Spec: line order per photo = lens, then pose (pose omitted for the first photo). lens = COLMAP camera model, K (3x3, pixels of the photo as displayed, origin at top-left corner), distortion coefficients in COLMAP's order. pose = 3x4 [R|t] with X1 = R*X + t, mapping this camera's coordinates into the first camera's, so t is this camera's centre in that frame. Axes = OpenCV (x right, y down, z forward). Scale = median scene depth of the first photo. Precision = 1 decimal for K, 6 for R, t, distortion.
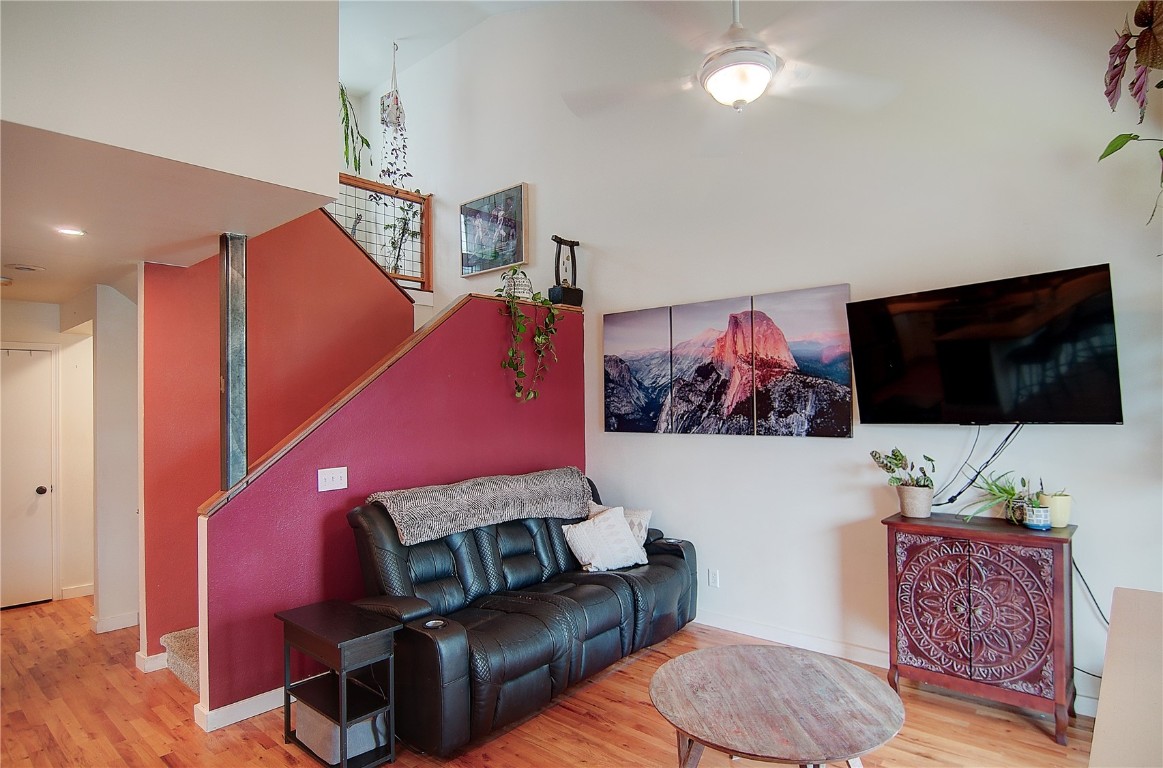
lens RADIAL K [[631.4, 0, 597.9], [0, 631.4, 398.2], [0, 0, 1]] dist [-0.020666, -0.000653]
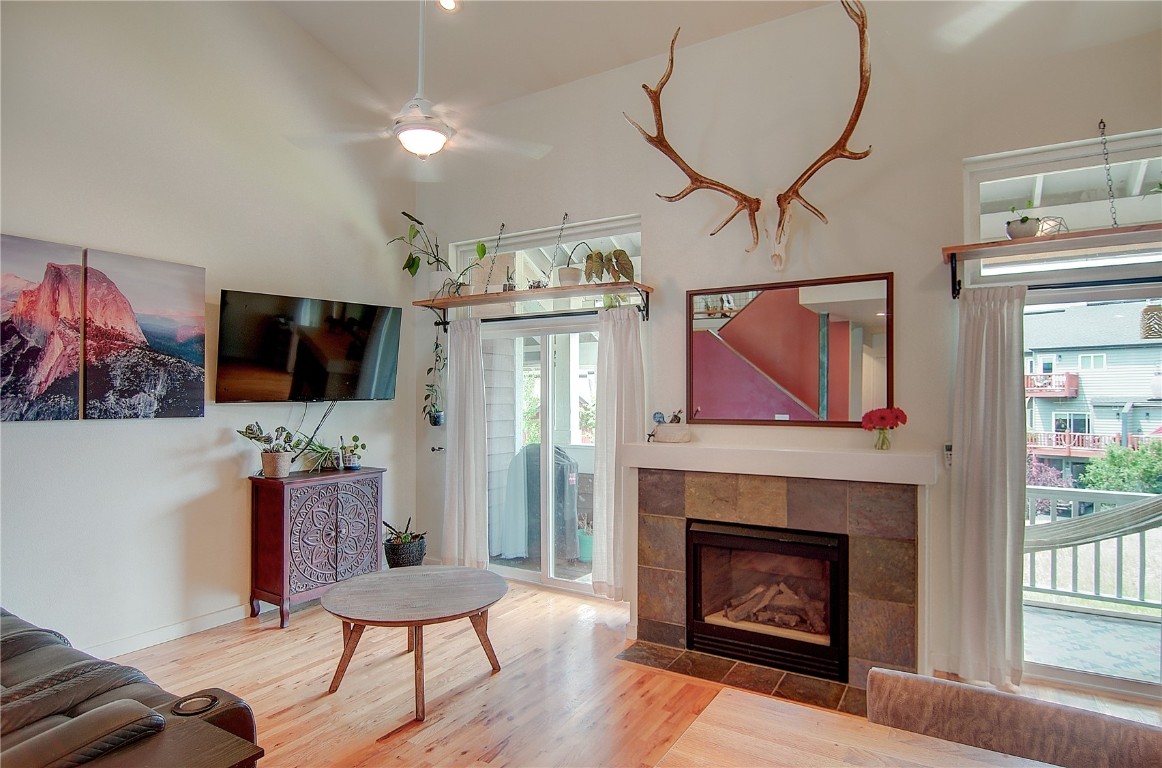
lens RADIAL K [[626.9, 0, 593.1], [0, 626.9, 390.4], [0, 0, 1]] dist [-0.003642, -0.015406]
pose [[-0.168284, 0.018785, 0.985560, -0.680533], [-0.012709, 0.999694, -0.021225, 0.030947], [-0.985657, -0.016097, -0.167994, 0.506192]]
